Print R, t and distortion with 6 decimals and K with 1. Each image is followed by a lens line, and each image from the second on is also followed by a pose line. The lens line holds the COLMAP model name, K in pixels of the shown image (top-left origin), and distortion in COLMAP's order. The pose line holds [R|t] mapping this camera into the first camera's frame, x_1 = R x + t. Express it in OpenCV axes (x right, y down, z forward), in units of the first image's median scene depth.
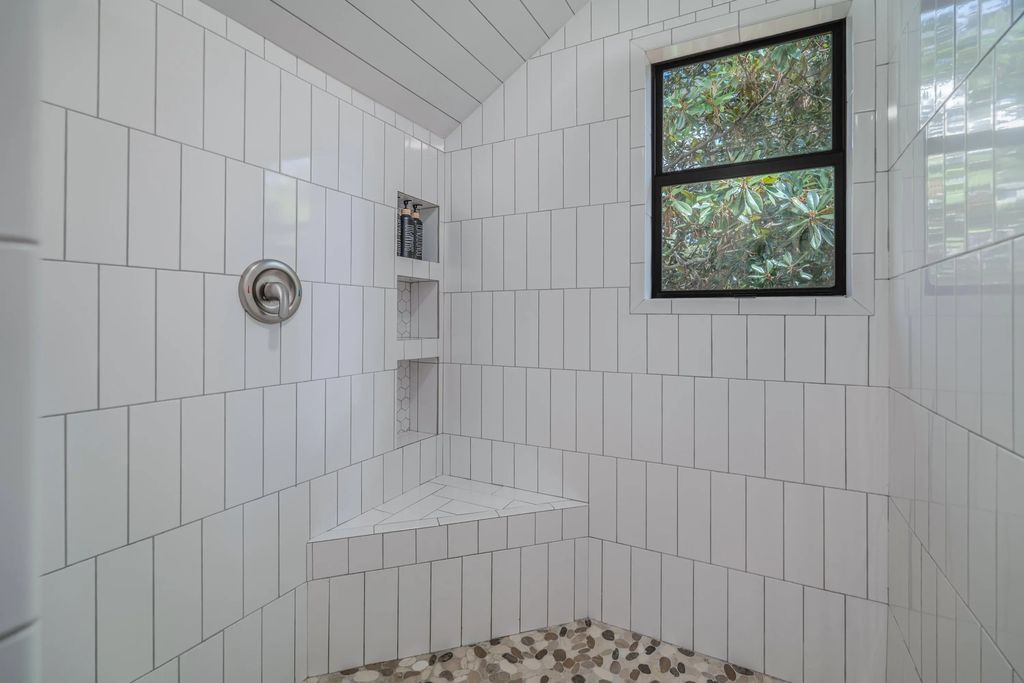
lens RADIAL K [[470.8, 0, 510.0], [0, 470.8, 320.0], [0, 0, 1]] dist [0.000236, -0.000243]
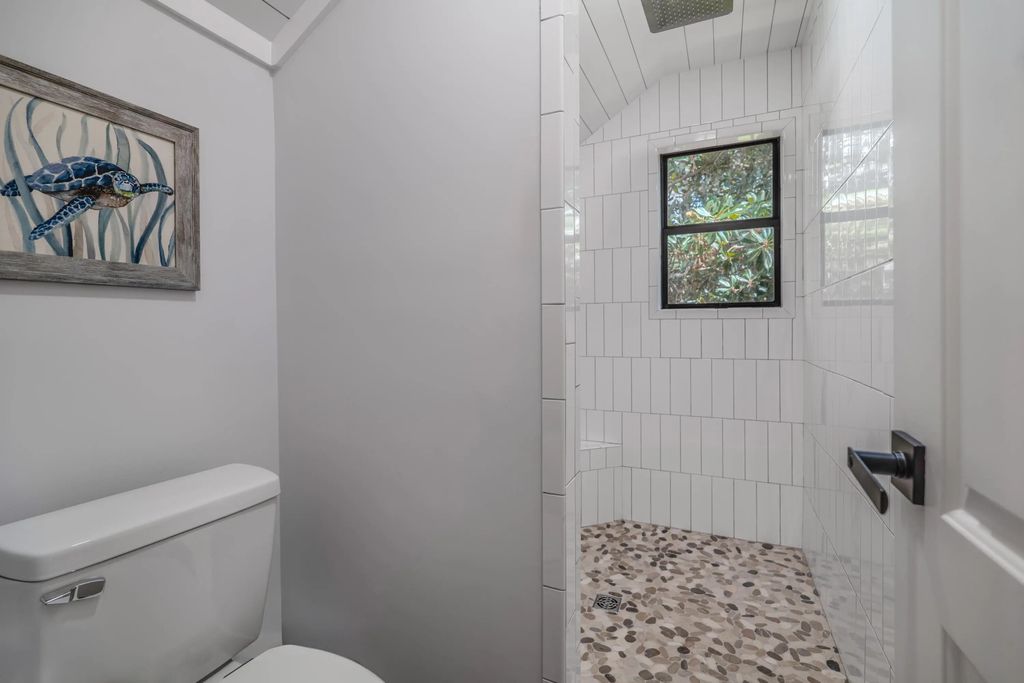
lens RADIAL K [[488.8, 0, 513.8], [0, 488.8, 337.5], [0, 0, 1]] dist [0.000367, 0.000178]
pose [[0.996504, -0.012157, 0.082659, -0.320920], [0.010947, 0.999826, 0.015072, 0.017617], [-0.082828, -0.014114, 0.996464, -0.561125]]
